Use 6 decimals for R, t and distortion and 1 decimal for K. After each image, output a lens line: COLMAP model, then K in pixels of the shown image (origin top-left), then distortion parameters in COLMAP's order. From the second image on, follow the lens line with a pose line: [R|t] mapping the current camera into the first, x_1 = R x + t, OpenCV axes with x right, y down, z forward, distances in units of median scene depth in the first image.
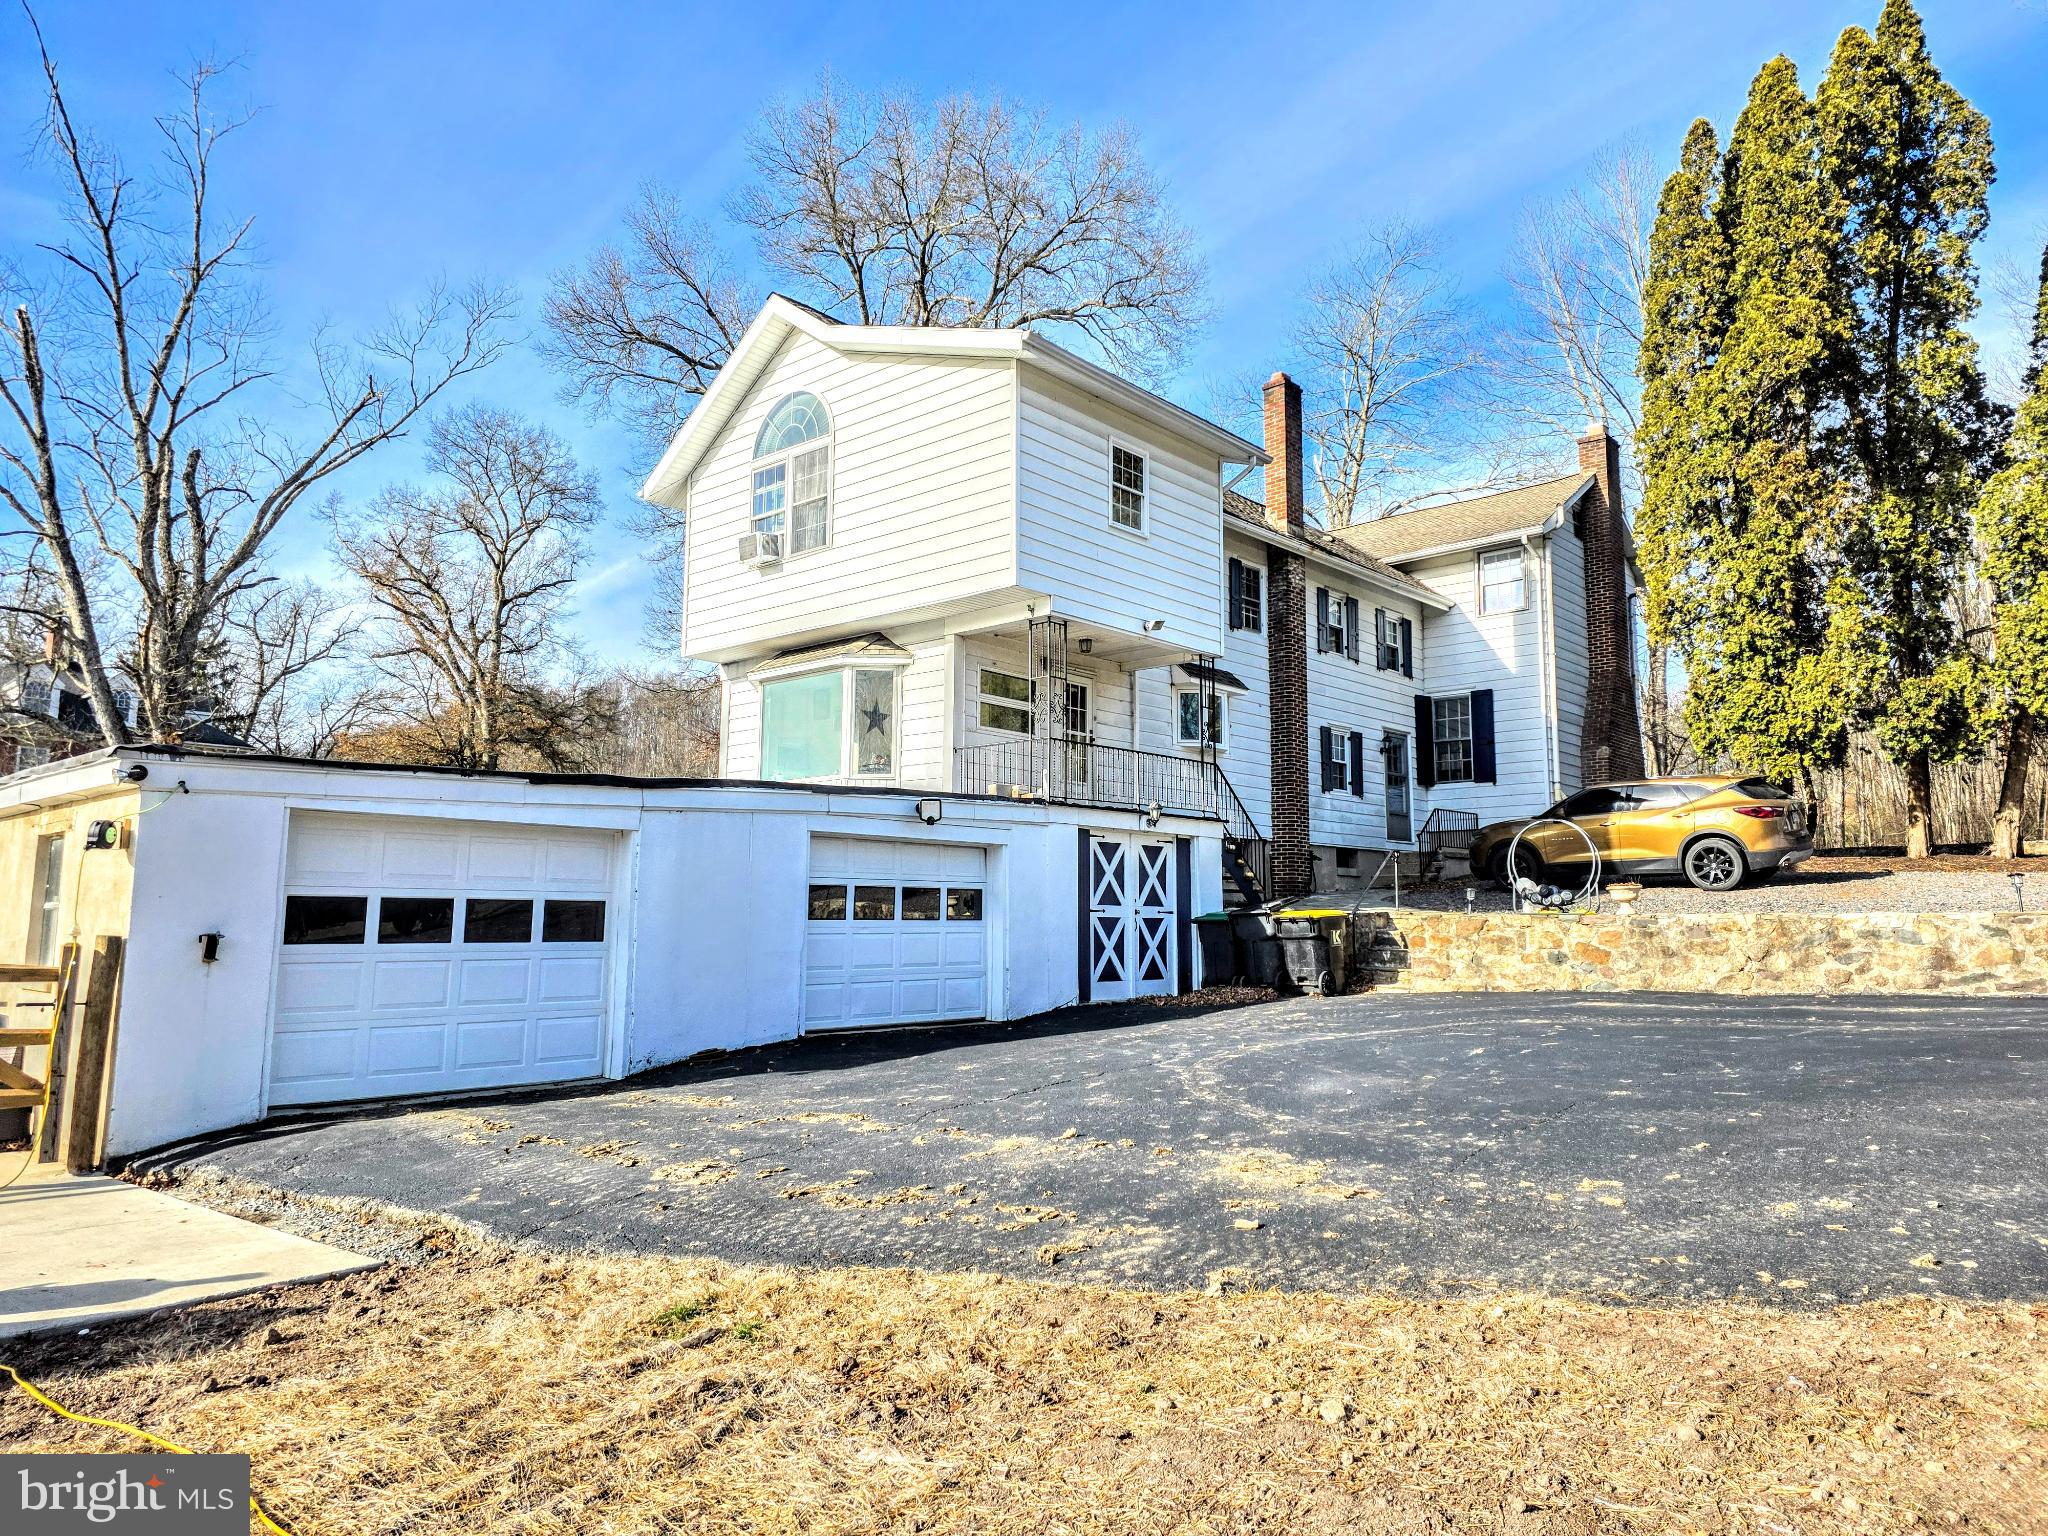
lens RADIAL K [[1343.2, 0, 1025.4], [0, 1343.2, 696.5], [0, 0, 1]] dist [0.090561, -0.070680]
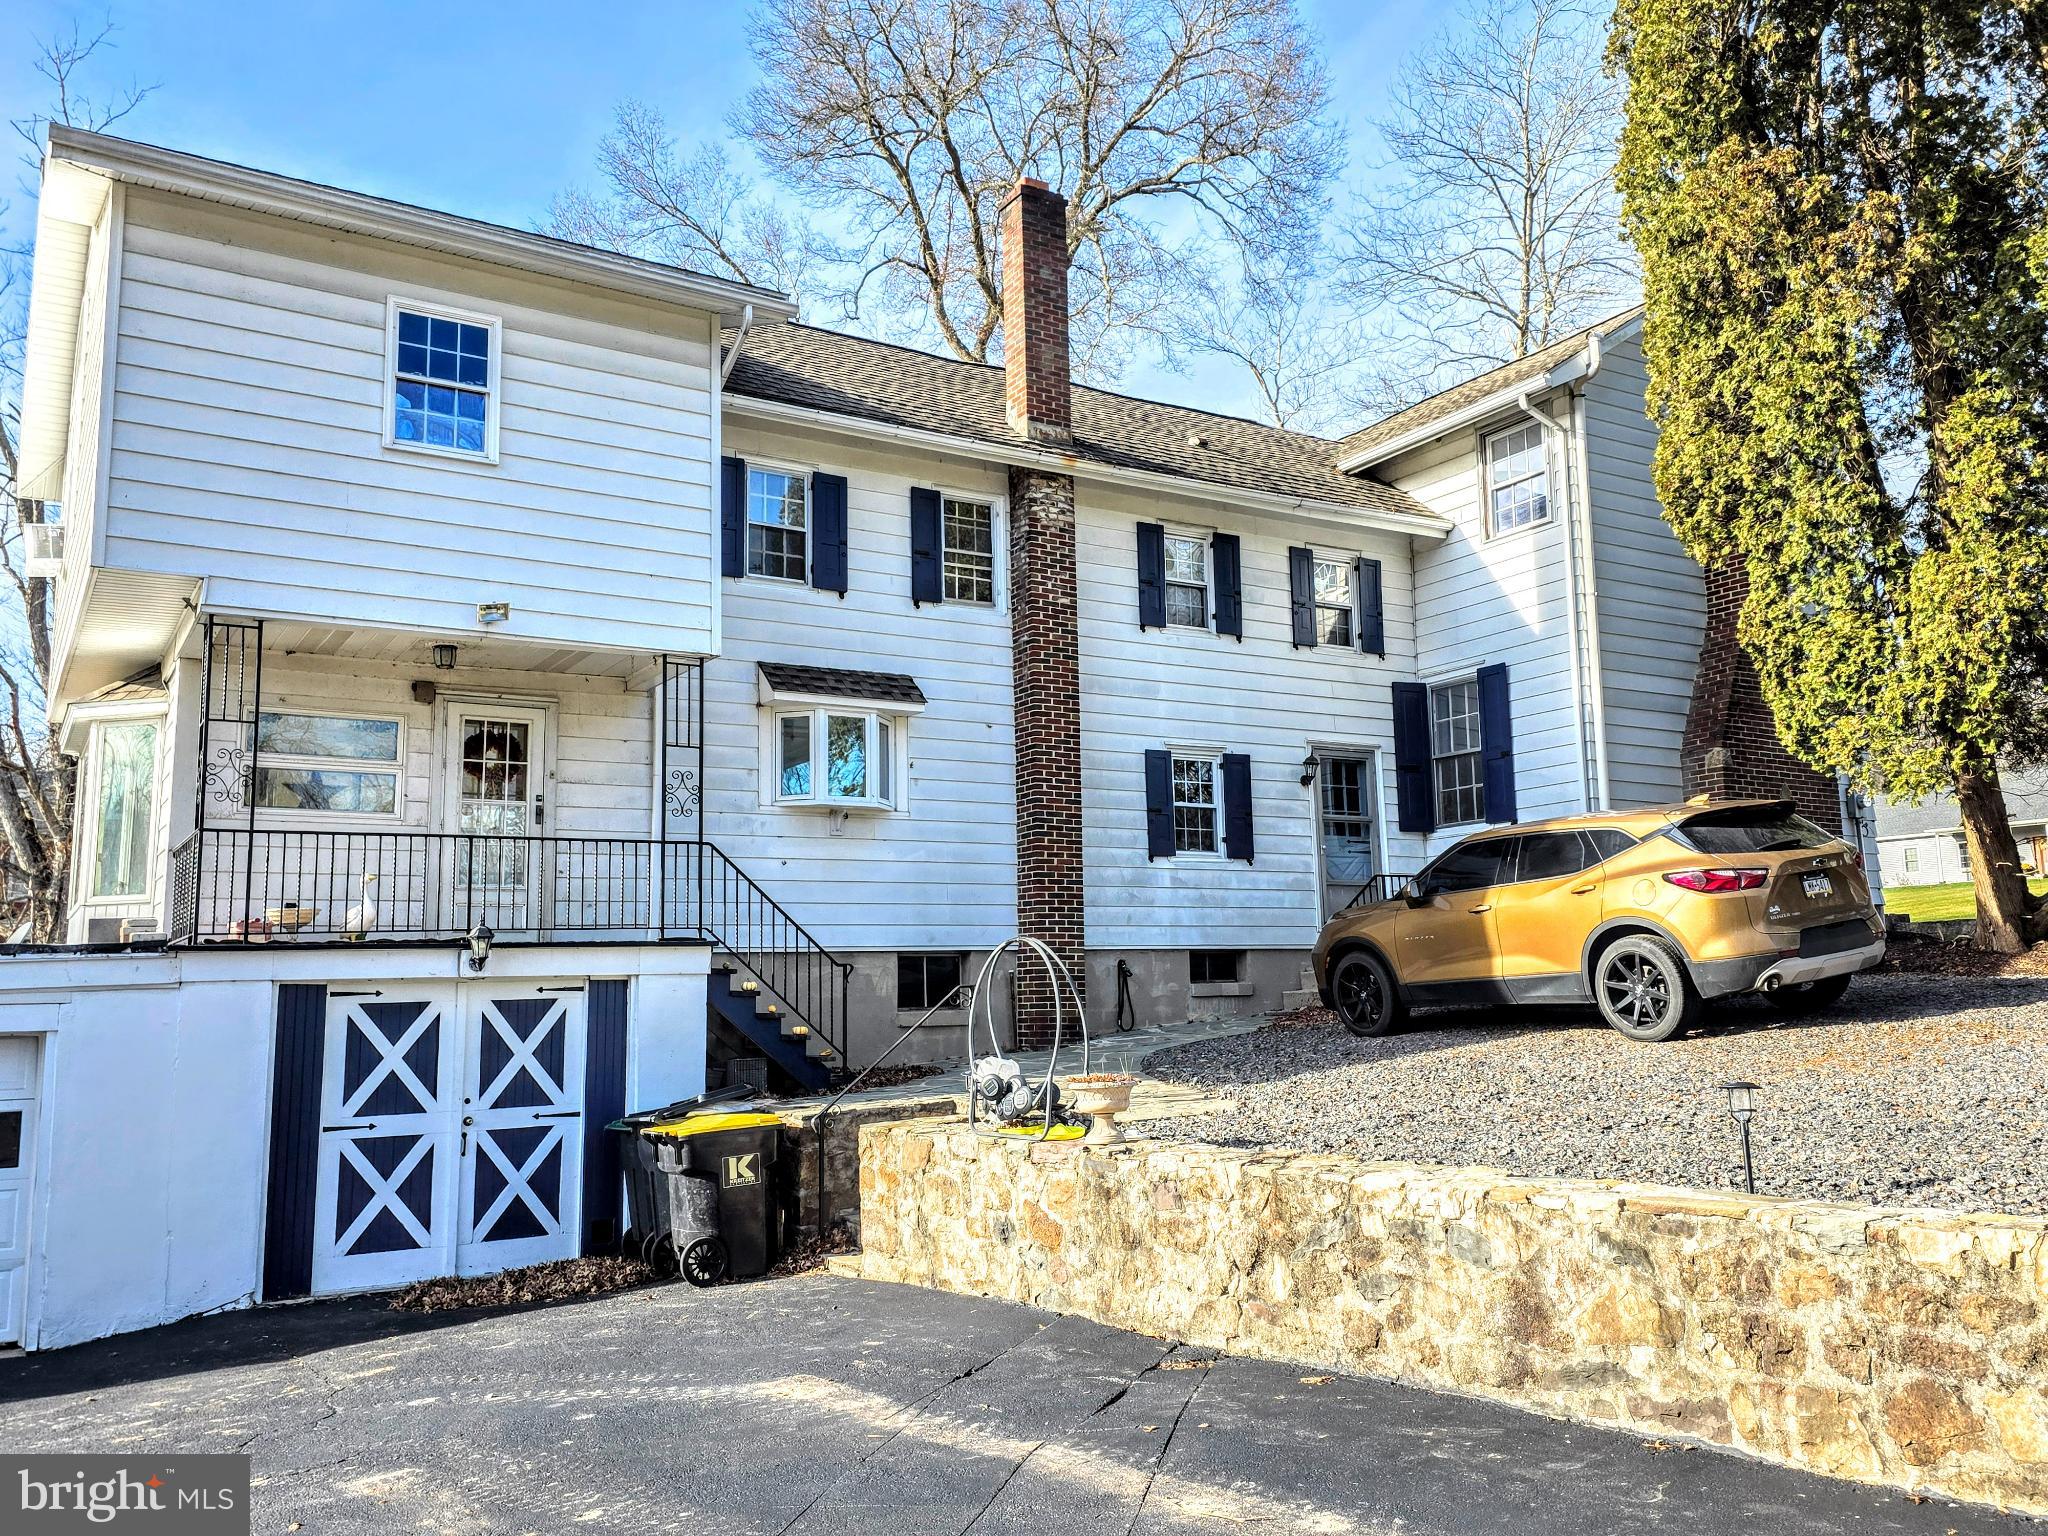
lens RADIAL K [[1618.0, 0, 1035.1], [0, 1618.0, 705.2], [0, 0, 1]] dist [0.111571, -0.130447]
pose [[0.959442, -0.076011, -0.271465, 0.481545], [0.074046, 0.997101, -0.017491, 0.014211], [0.272008, -0.003320, 0.962289, 0.375286]]
